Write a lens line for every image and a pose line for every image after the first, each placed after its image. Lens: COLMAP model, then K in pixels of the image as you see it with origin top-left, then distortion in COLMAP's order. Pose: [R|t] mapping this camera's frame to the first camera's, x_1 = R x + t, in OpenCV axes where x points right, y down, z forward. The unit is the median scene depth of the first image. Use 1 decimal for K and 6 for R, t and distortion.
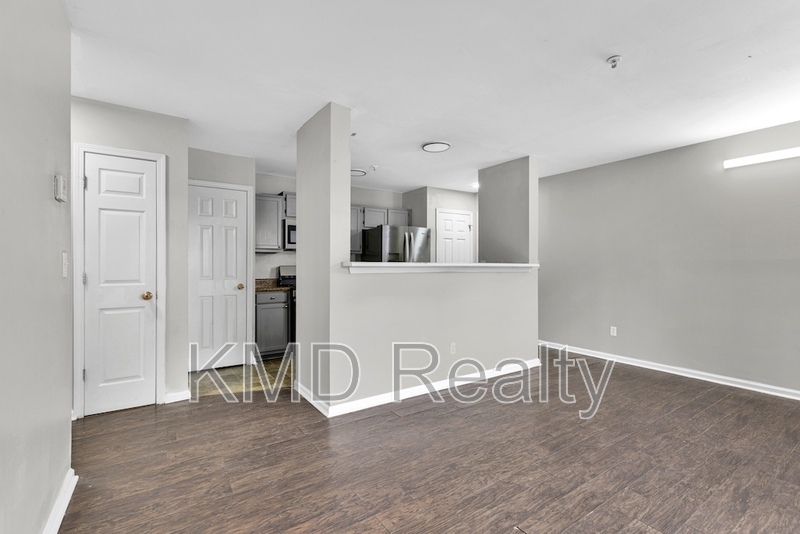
lens RADIAL K [[366.5, 0, 399.6], [0, 366.5, 264.6], [0, 0, 1]] dist [0.004470, 0.000372]
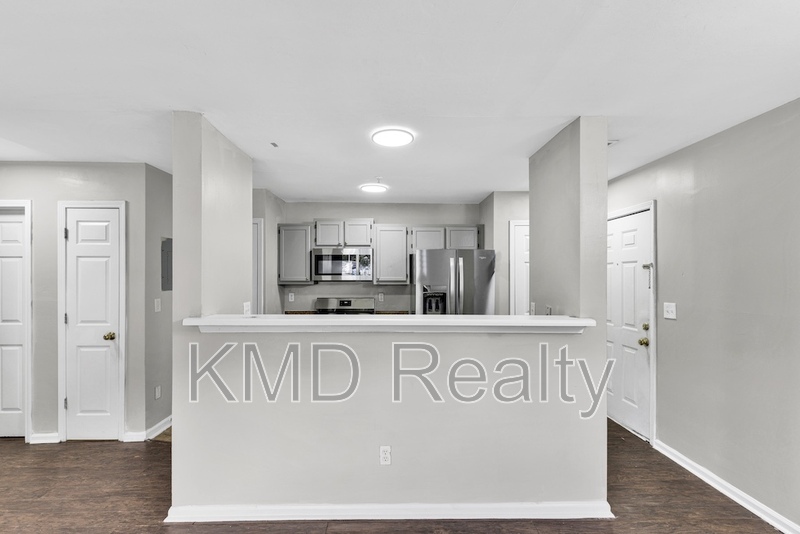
lens RADIAL K [[366.5, 0, 399.2], [0, 366.5, 270.1], [0, 0, 1]] dist [0.004470, 0.000372]
pose [[0.841002, -0.005119, -0.541008, 0.589121], [-0.001837, 0.999922, -0.012318, -0.094038], [0.541029, 0.011353, 0.840927, 0.562468]]
